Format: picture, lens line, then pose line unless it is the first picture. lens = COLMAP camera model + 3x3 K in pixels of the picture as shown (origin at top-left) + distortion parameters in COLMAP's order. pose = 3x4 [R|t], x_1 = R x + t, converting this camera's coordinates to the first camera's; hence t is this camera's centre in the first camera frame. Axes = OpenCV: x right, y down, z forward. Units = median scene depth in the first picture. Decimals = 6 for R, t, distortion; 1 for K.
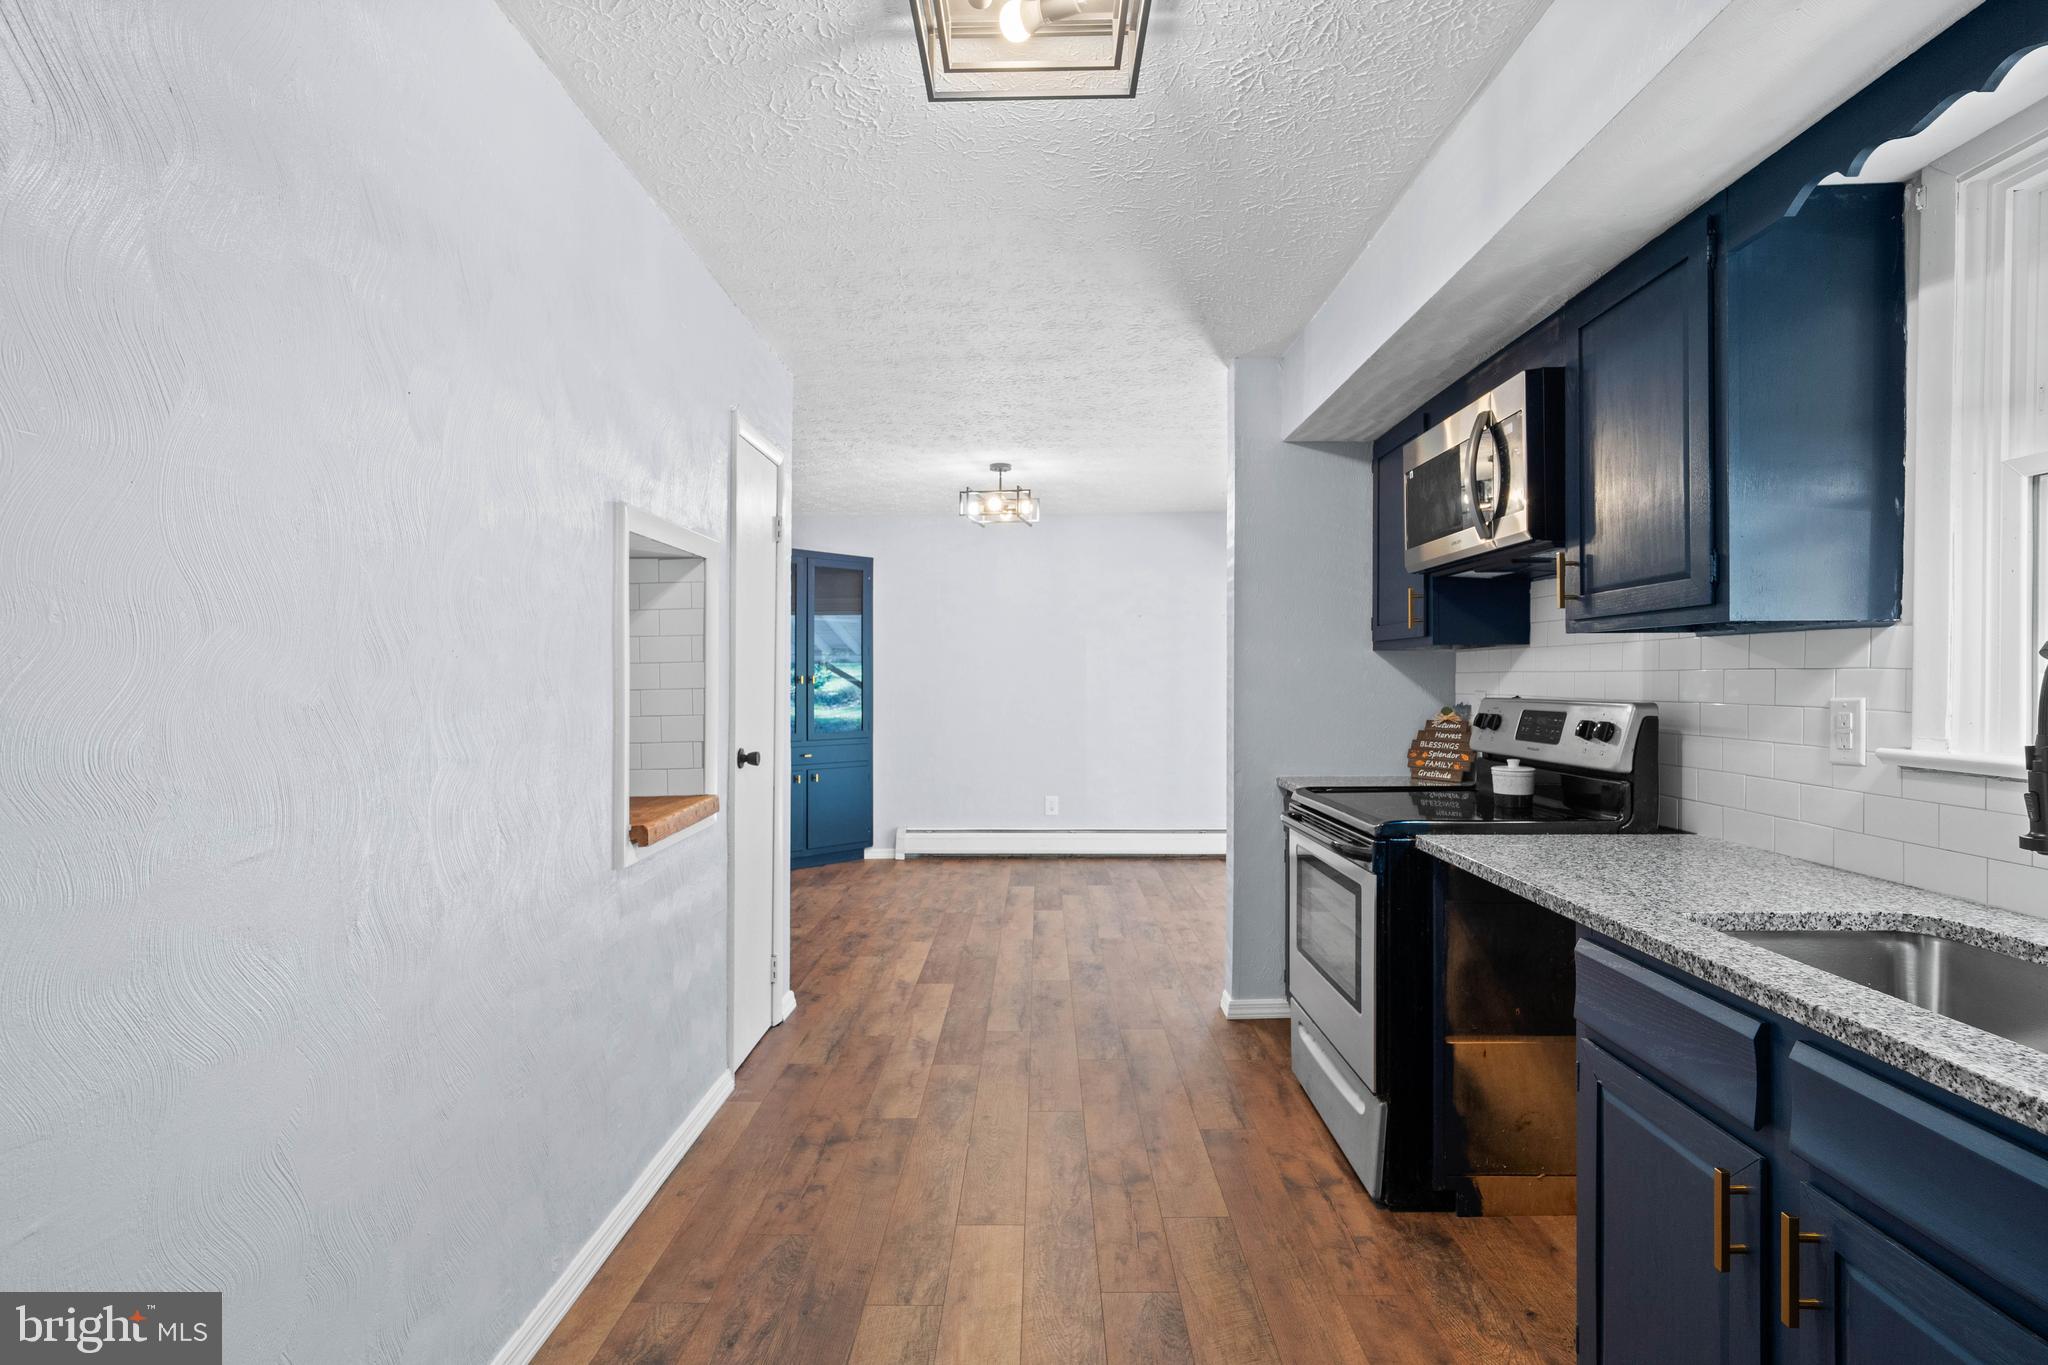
lens RADIAL K [[964.2, 0, 1013.3], [0, 964.2, 690.3], [0, 0, 1]] dist [-0.000077, 0.000637]
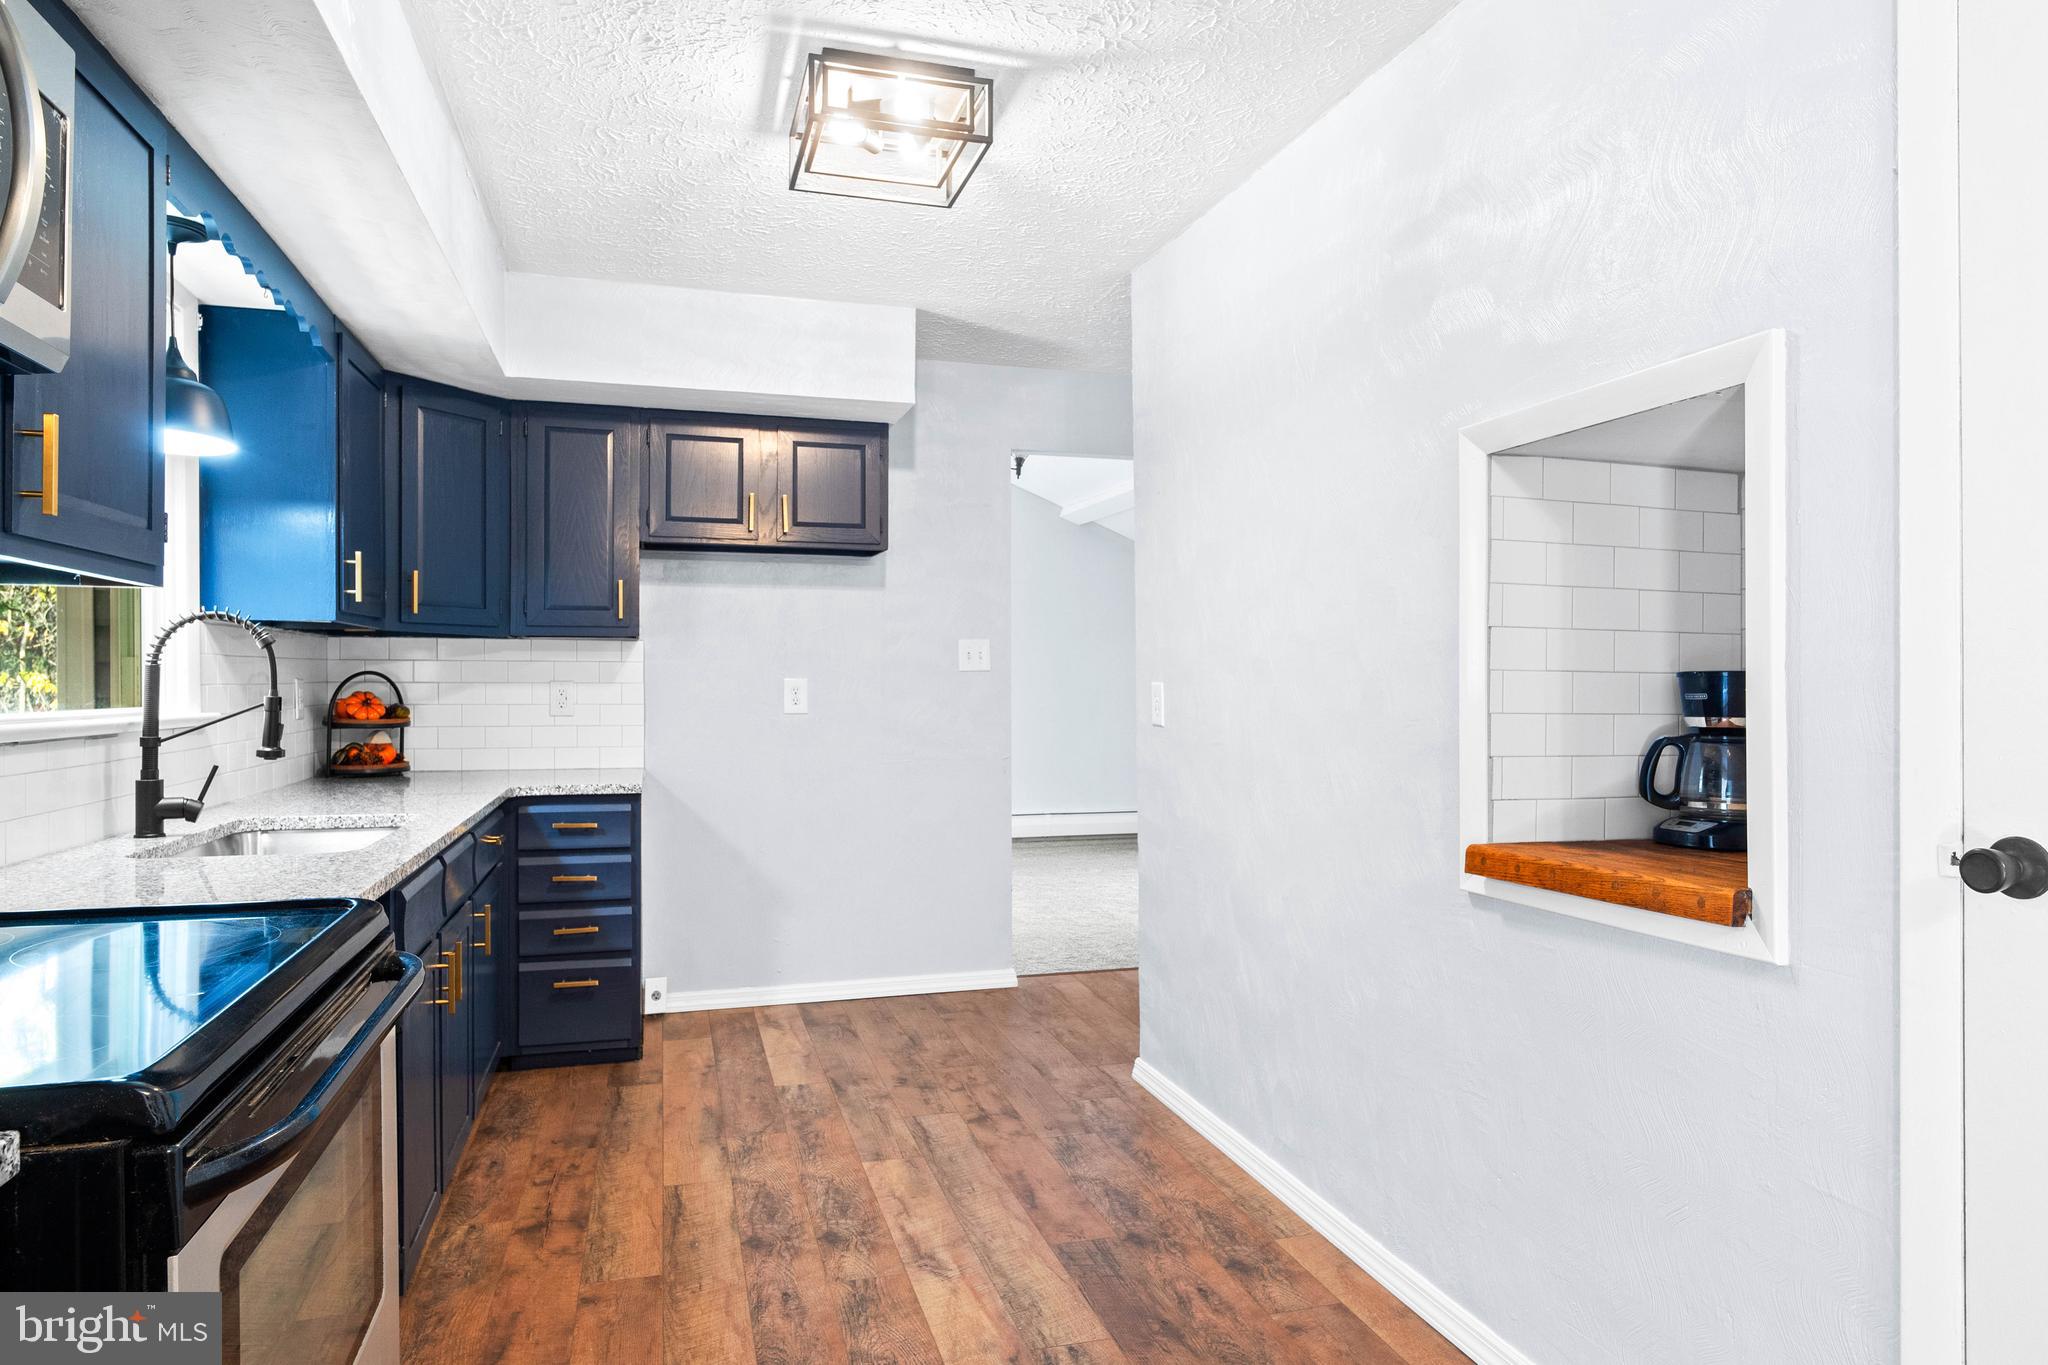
lens RADIAL K [[964.2, 0, 1013.3], [0, 964.2, 690.3], [0, 0, 1]] dist [-0.000077, 0.000637]
pose [[-0.964263, -0.003772, -0.264922, 0.177951], [-0.004515, 0.999987, 0.002195, 0.028811], [0.264910, 0.003313, -0.964267, 1.907380]]
